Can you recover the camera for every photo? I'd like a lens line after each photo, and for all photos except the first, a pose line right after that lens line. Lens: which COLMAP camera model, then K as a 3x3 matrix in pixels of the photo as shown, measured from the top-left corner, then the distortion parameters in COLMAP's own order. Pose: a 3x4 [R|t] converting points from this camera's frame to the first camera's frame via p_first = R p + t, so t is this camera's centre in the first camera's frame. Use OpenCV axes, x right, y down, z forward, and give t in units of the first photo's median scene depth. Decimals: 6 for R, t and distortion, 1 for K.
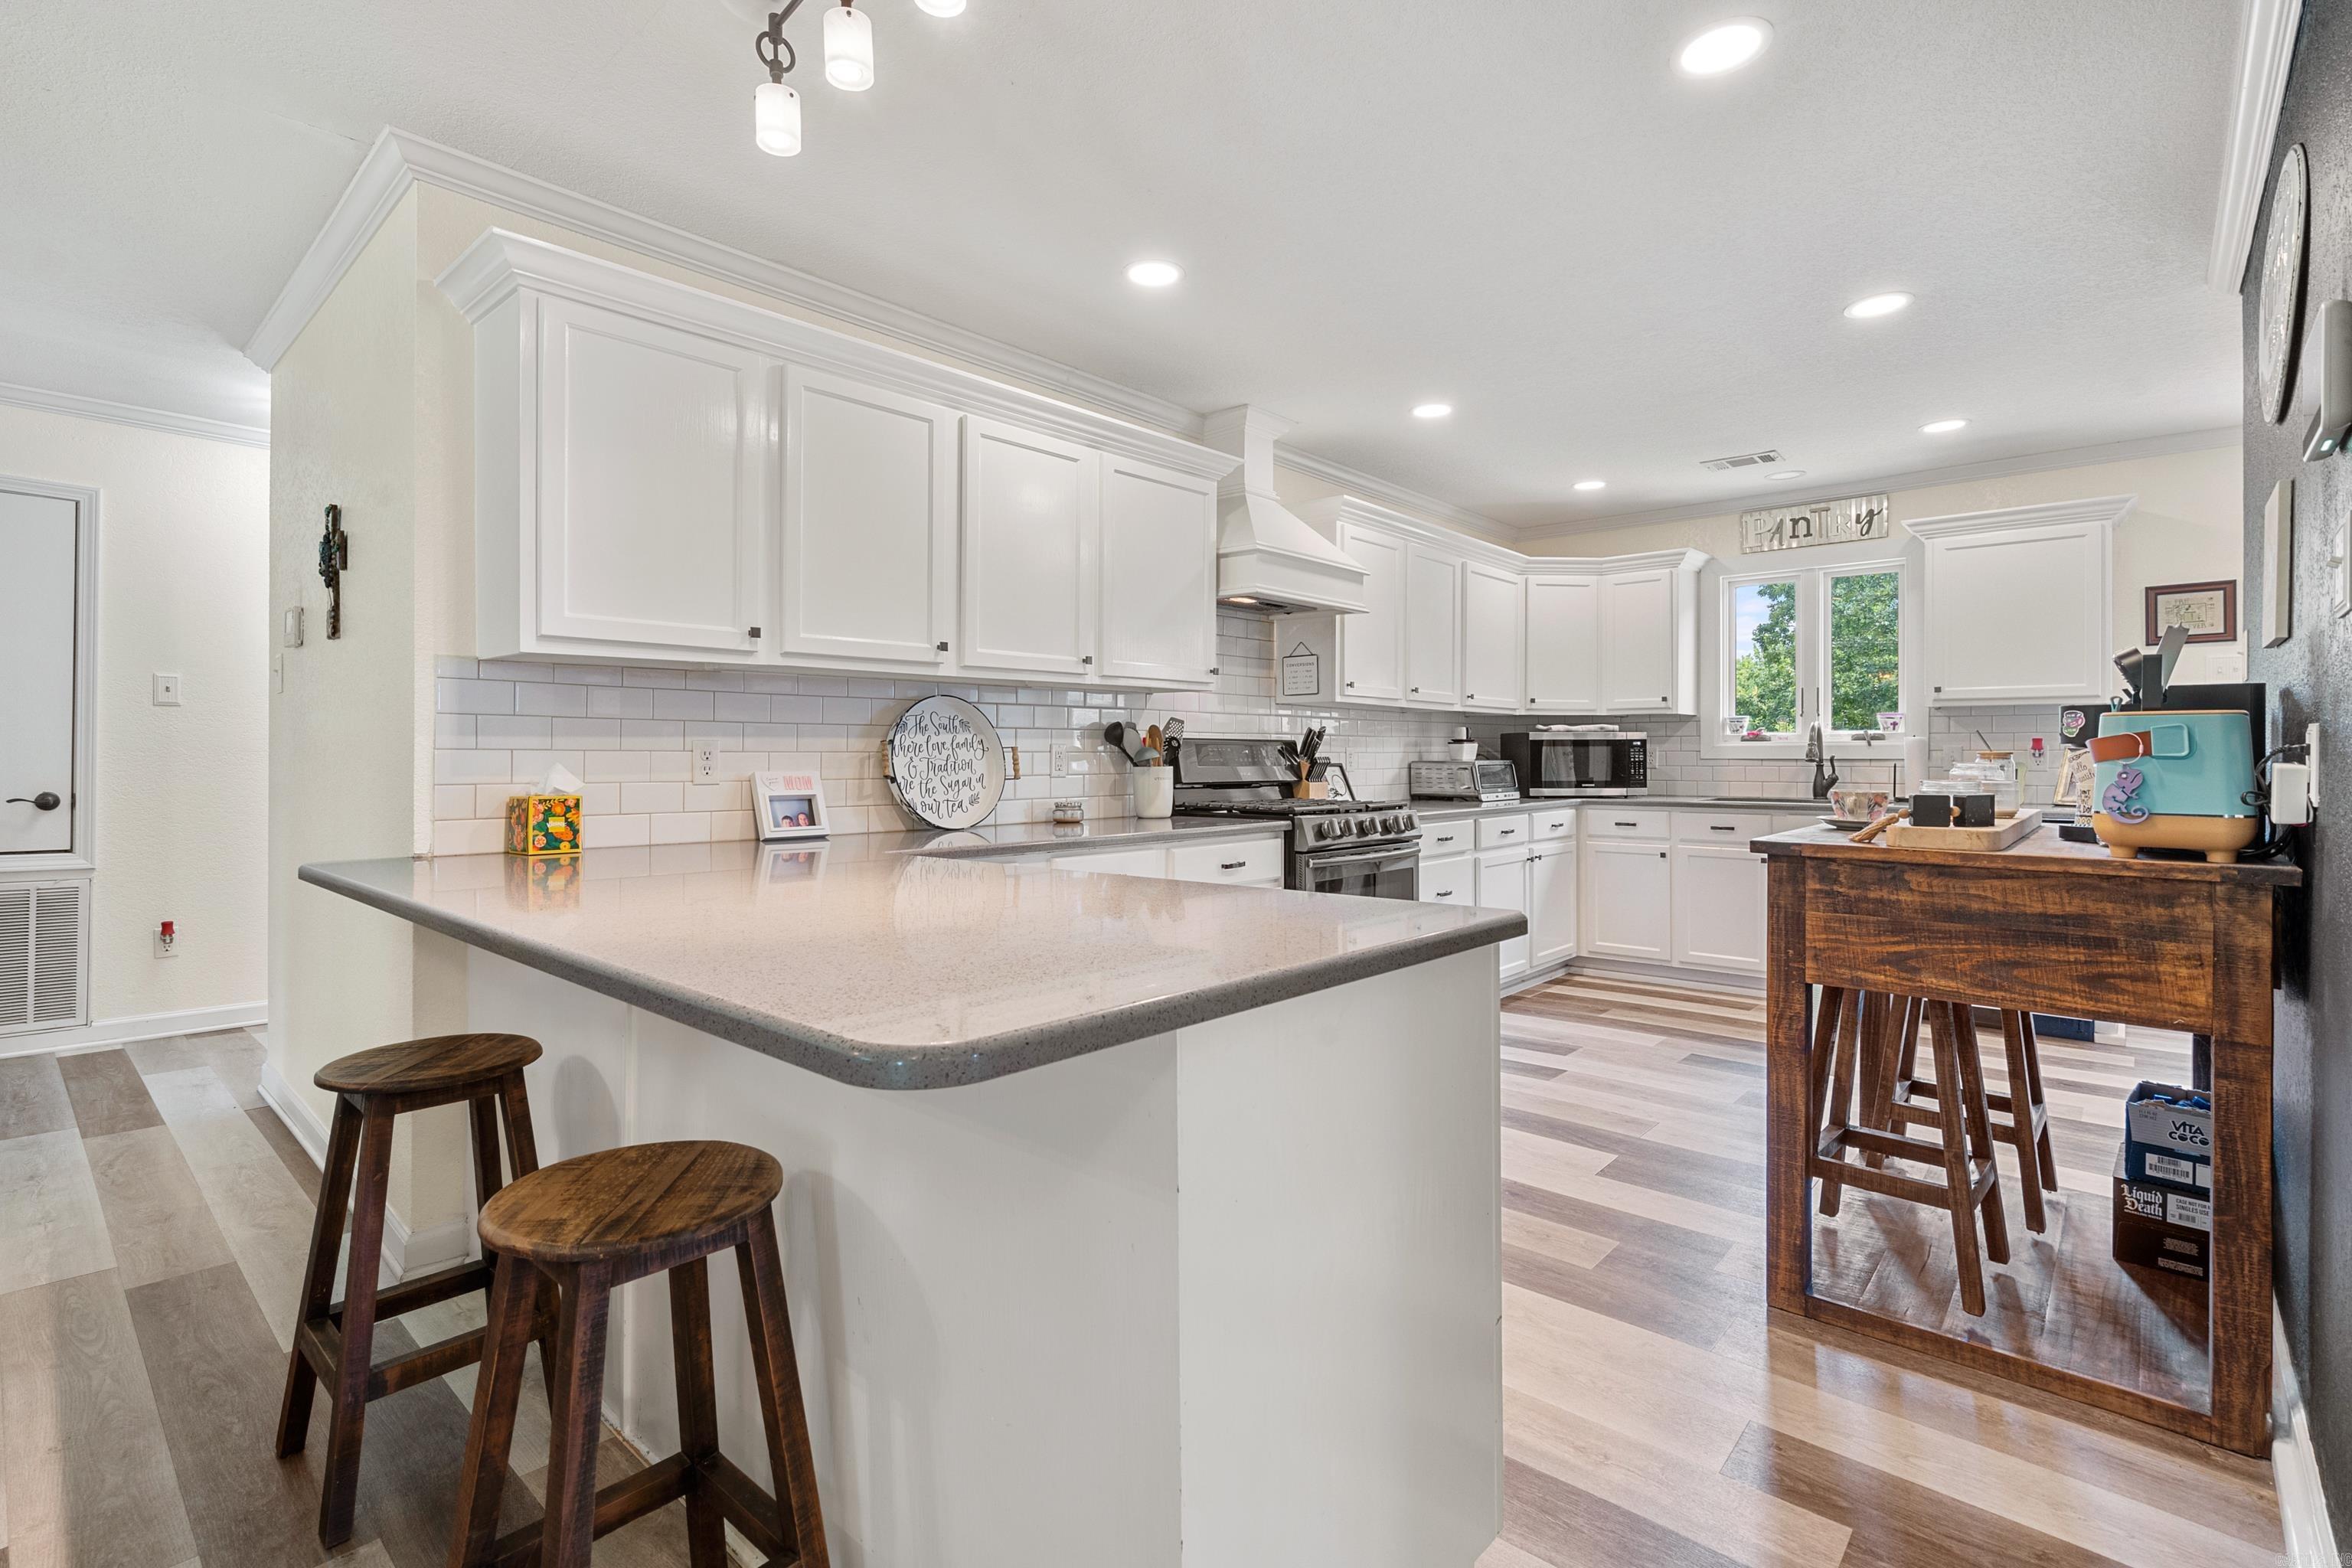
lens RADIAL K [[1071.1, 0, 1166.2], [0, 1071.1, 754.9], [0, 0, 1]] dist [-0.001001, 0.001692]
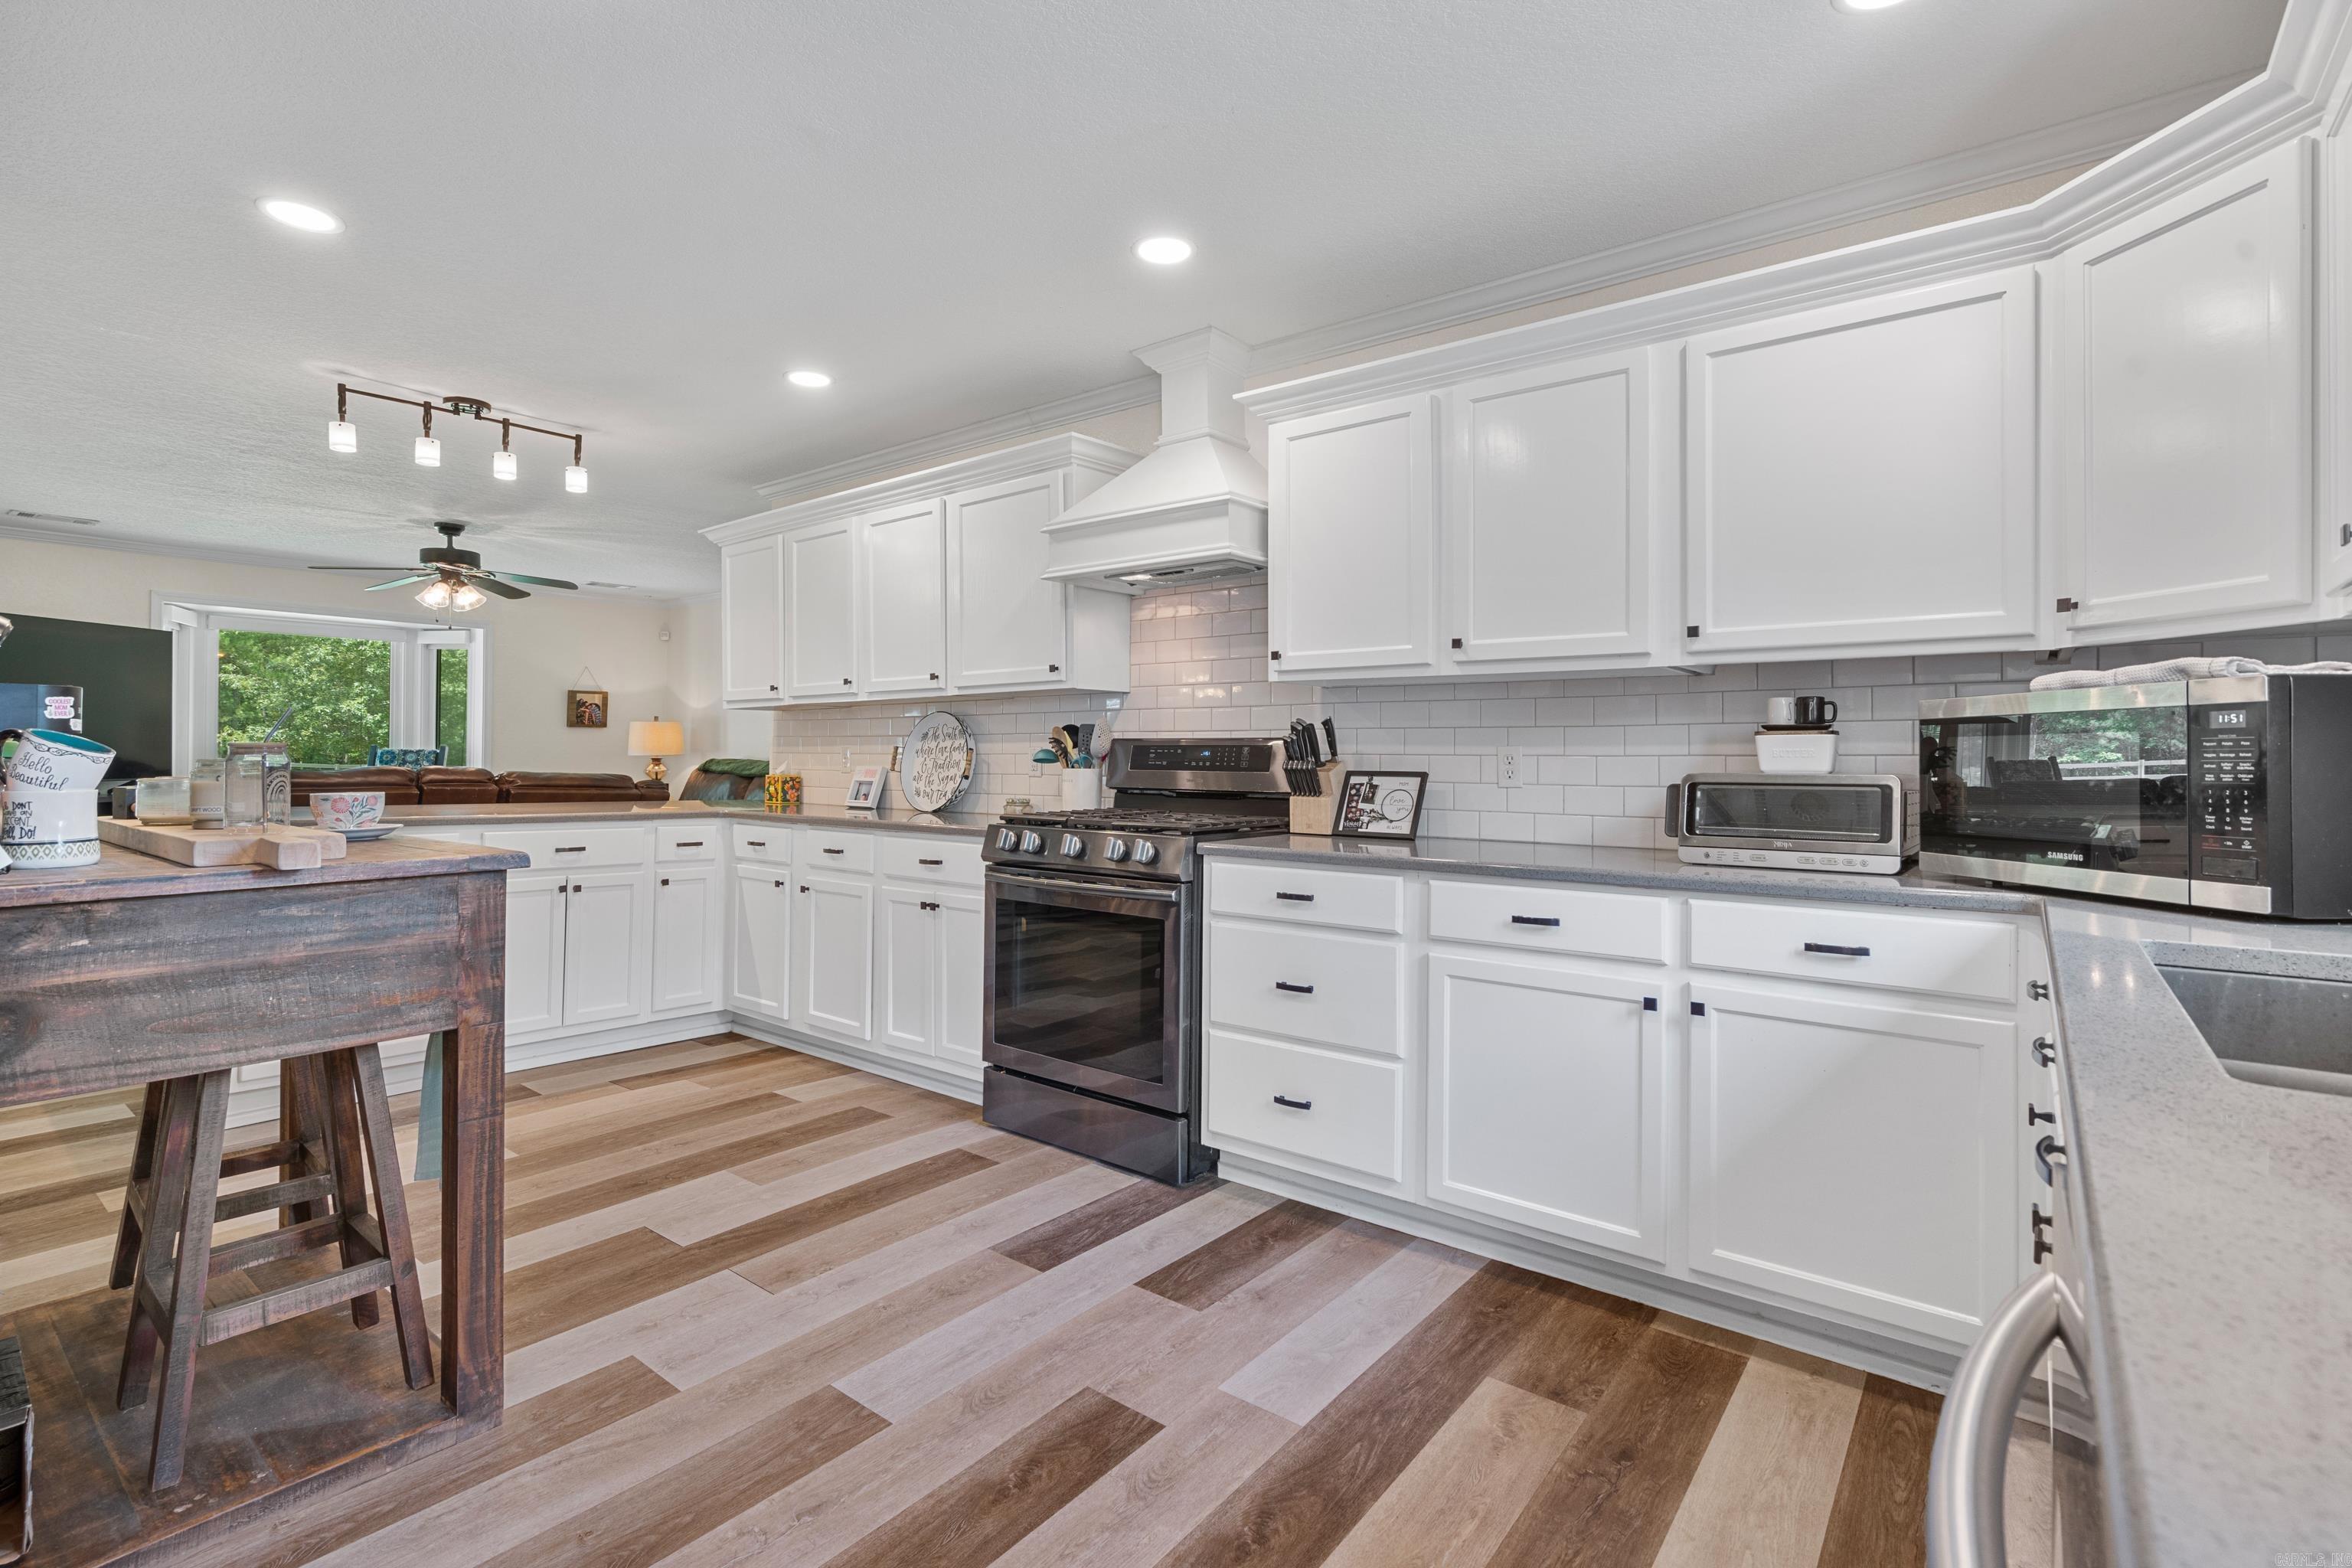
lens RADIAL K [[1071.1, 0, 1170.9], [0, 1071.1, 745.3], [0, 0, 1]] dist [-0.001001, 0.001692]
pose [[0.075010, -0.012963, -0.997098, 0.984610], [-0.006892, 0.999885, -0.013517, 0.002230], [0.997159, 0.007886, 0.074912, 1.017237]]
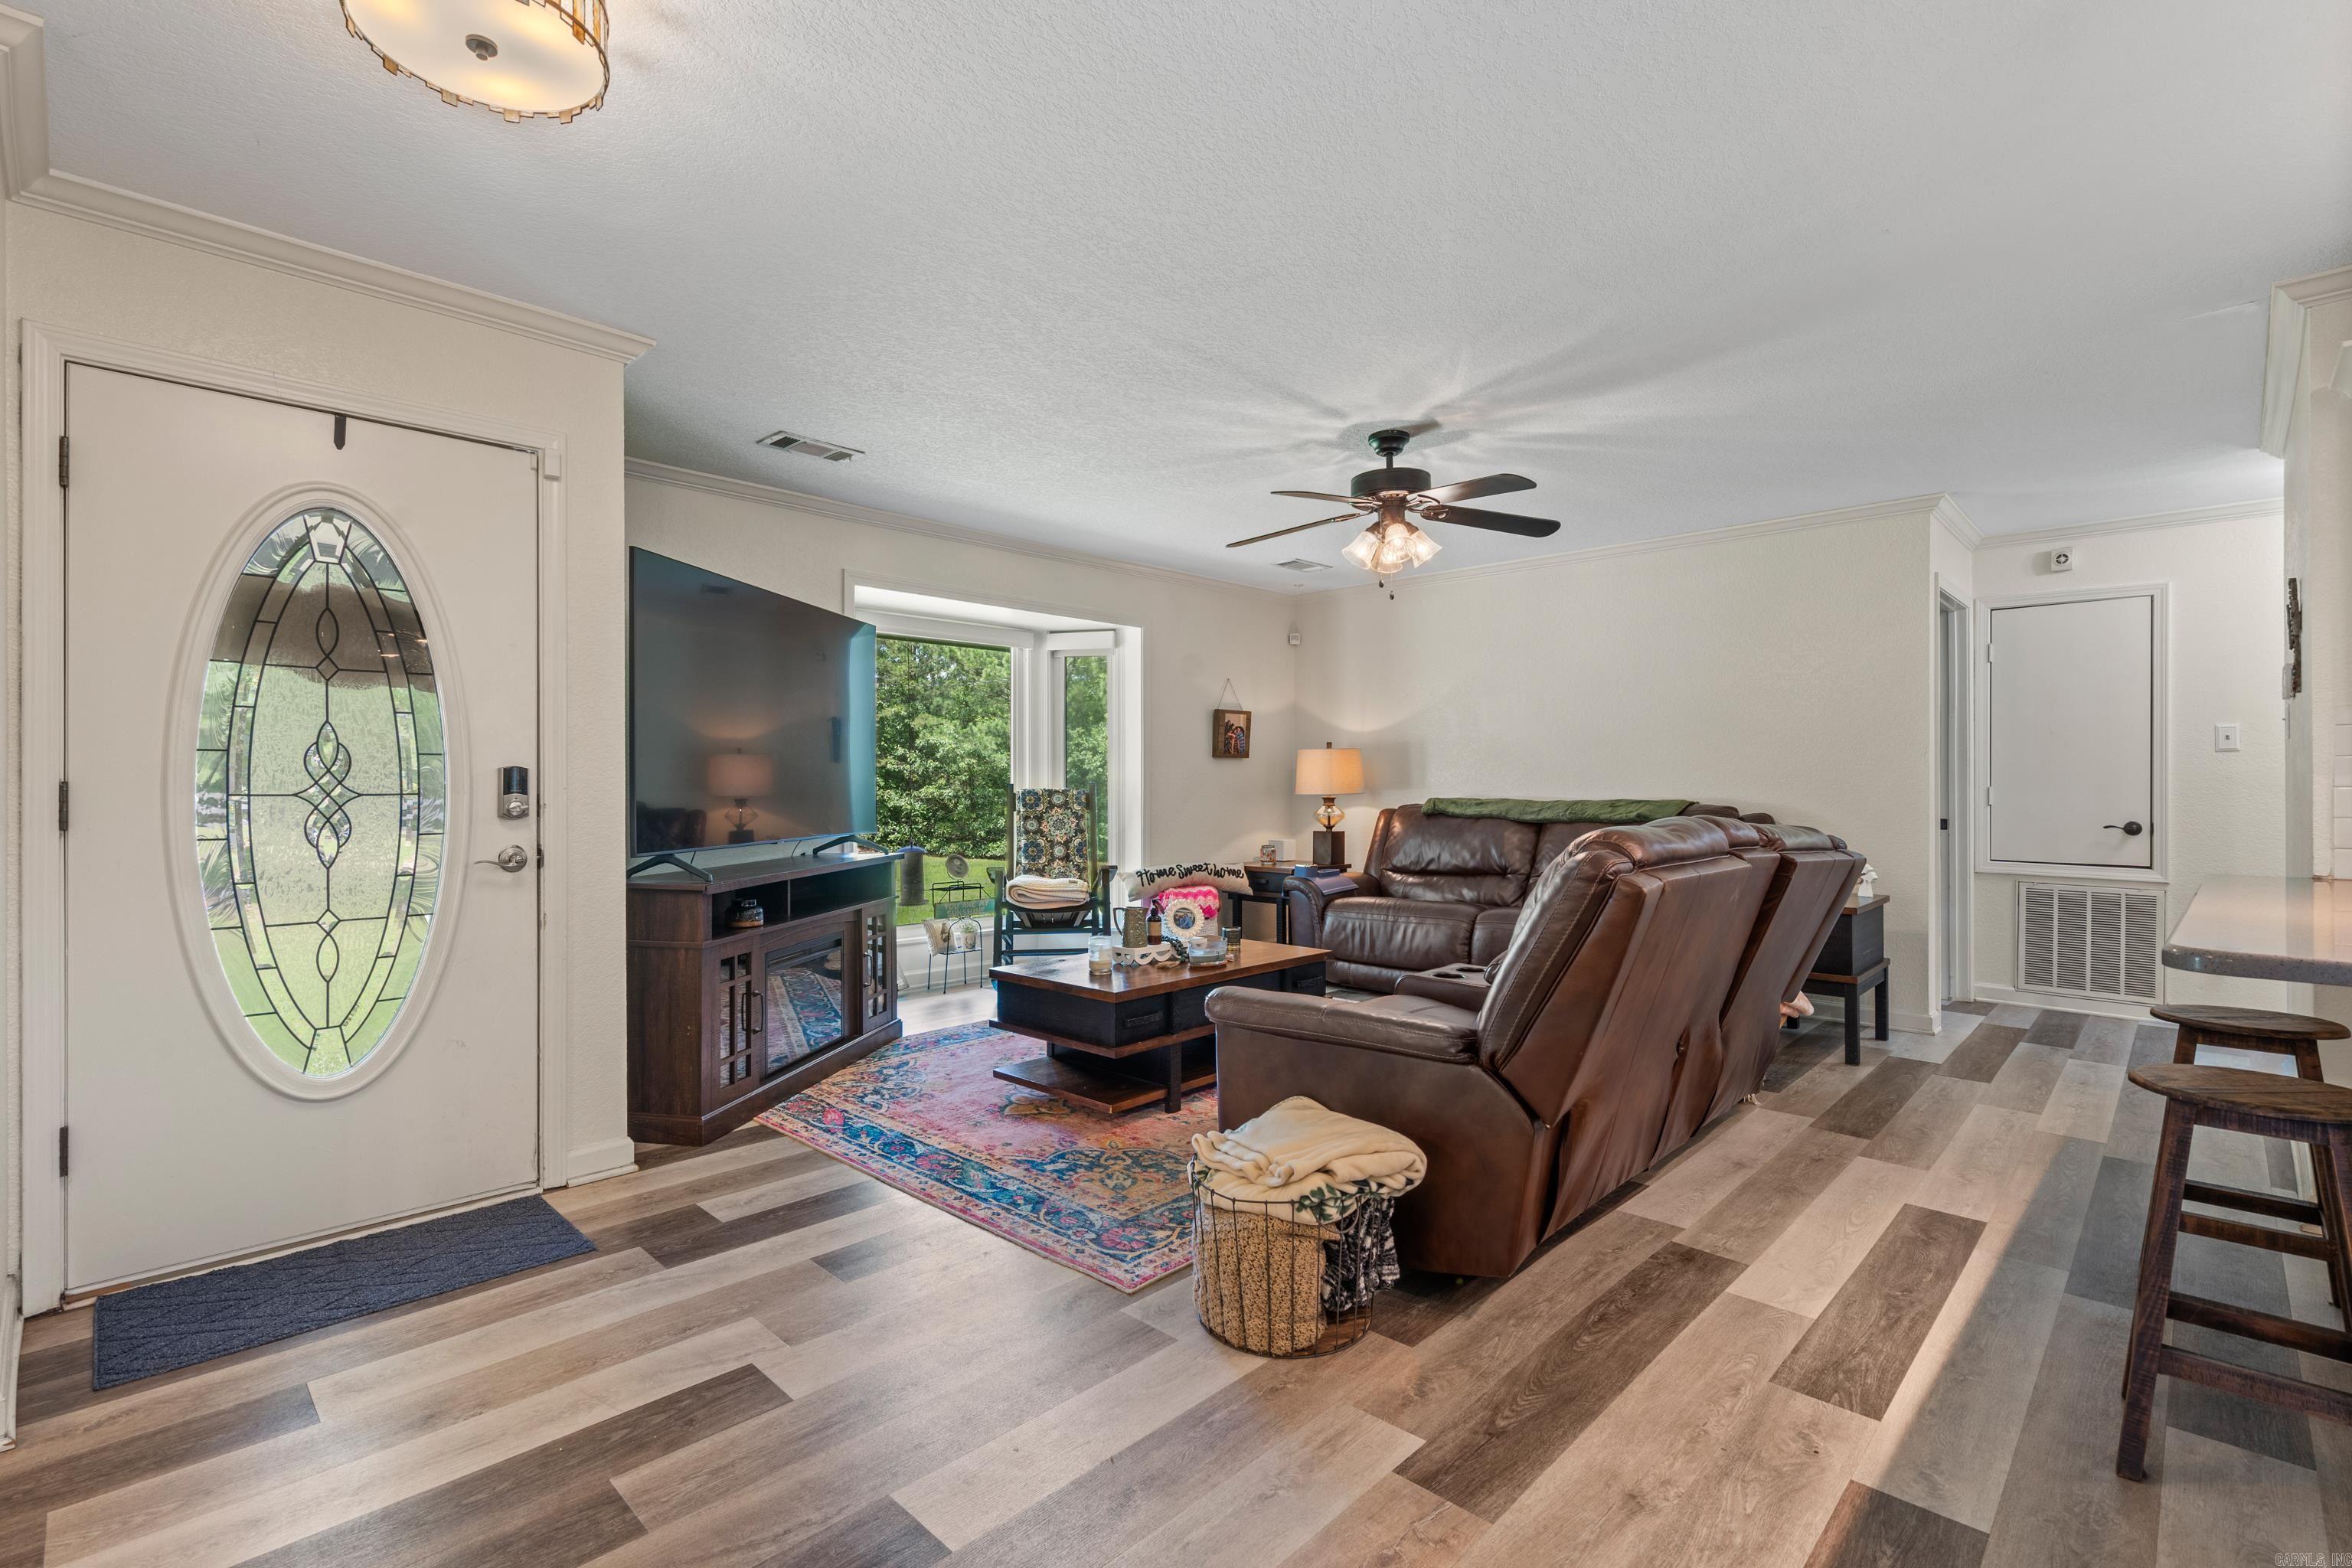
lens RADIAL K [[1071.1, 0, 1166.3], [0, 1071.1, 786.7], [0, 0, 1]] dist [-0.001001, 0.001692]
pose [[-0.040535, -0.007509, -0.999150, 0.328206], [0.000390, 0.999972, -0.007531, 0.001532], [0.999178, -0.000695, -0.040531, -0.133707]]
